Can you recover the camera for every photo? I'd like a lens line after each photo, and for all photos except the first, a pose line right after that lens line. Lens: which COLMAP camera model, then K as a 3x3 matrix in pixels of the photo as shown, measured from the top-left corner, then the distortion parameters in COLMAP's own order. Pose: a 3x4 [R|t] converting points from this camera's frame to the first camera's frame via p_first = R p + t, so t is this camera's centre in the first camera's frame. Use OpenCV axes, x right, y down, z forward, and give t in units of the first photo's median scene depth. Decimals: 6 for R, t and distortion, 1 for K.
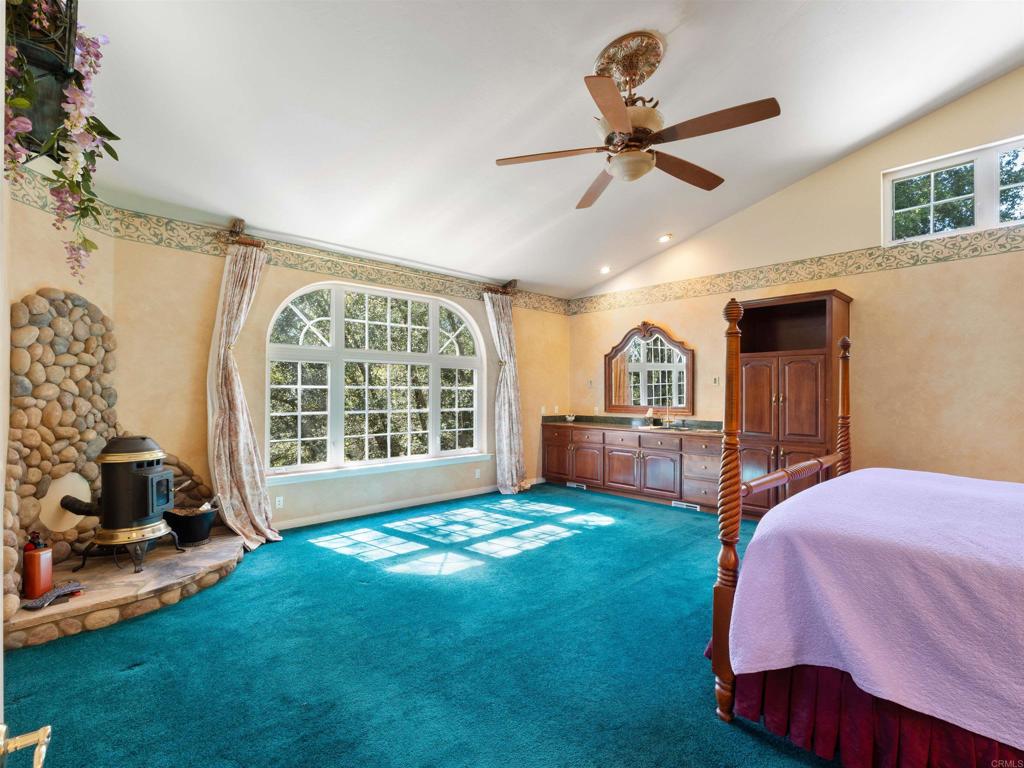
lens RADIAL K [[490.8, 0, 512.5], [0, 490.8, 387.0], [0, 0, 1]] dist [0.000386, 0.000077]
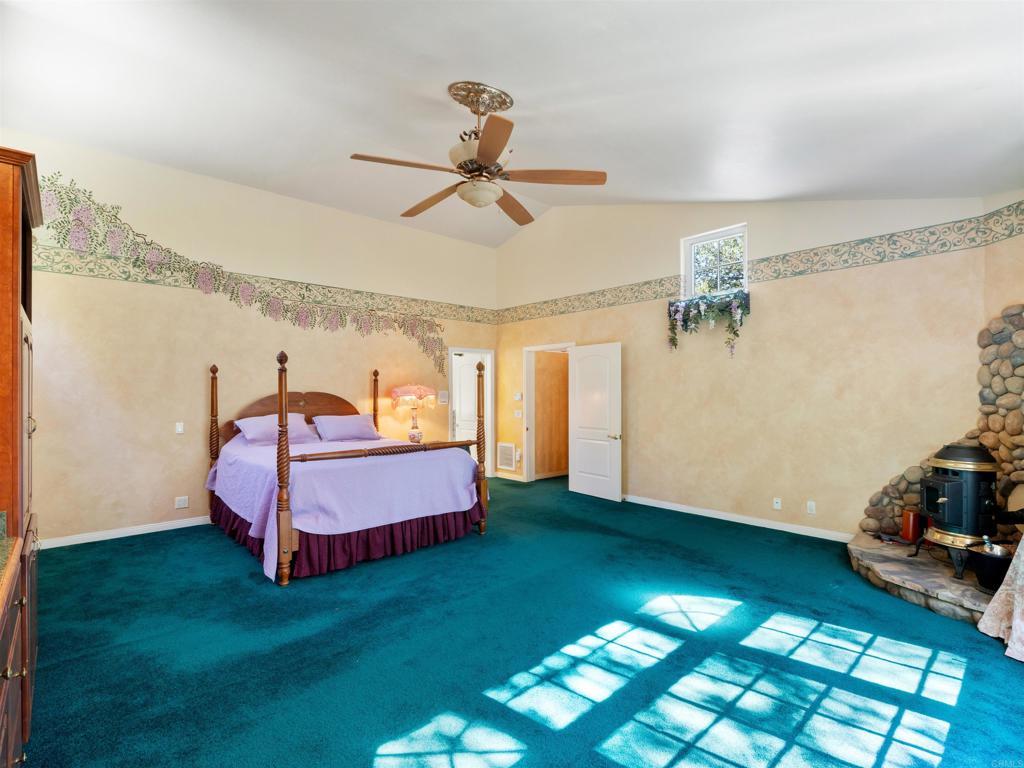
lens RADIAL K [[490.8, 0, 511.3], [0, 490.8, 388.0], [0, 0, 1]] dist [0.000386, 0.000077]
pose [[-0.999976, 0.003237, 0.006100, 0.142546], [0.003207, 0.999983, -0.004943, -0.015537], [-0.006116, -0.004924, -0.999969, 1.789240]]
